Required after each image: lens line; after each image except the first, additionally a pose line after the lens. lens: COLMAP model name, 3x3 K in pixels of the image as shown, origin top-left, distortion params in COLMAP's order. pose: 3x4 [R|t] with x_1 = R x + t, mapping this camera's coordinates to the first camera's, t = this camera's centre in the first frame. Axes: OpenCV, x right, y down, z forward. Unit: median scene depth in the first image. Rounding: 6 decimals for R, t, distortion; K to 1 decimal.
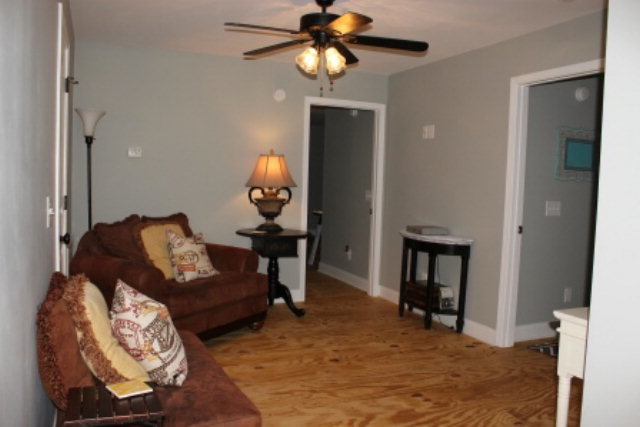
lens RADIAL K [[537.2, 0, 320.0], [0, 537.2, 213.5], [0, 0, 1]] dist [-0.085700, 0.003239]
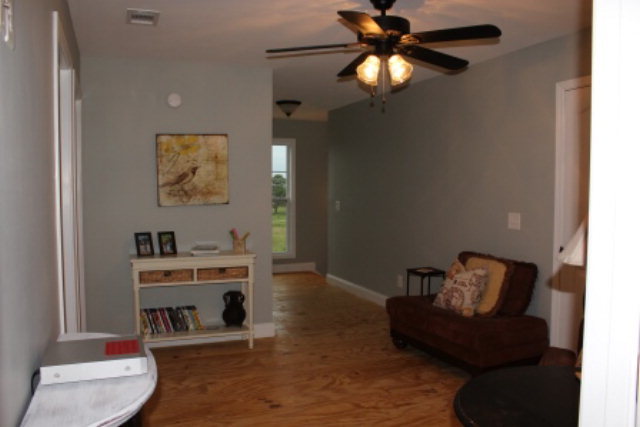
lens RADIAL K [[537.2, 0, 320.0], [0, 537.2, 213.5], [0, 0, 1]] dist [-0.085700, 0.003239]
pose [[-0.999122, -0.035229, 0.022656, 0.084115], [-0.032145, 0.991703, 0.124469, -0.161892], [-0.026853, 0.123631, -0.991965, 1.973036]]
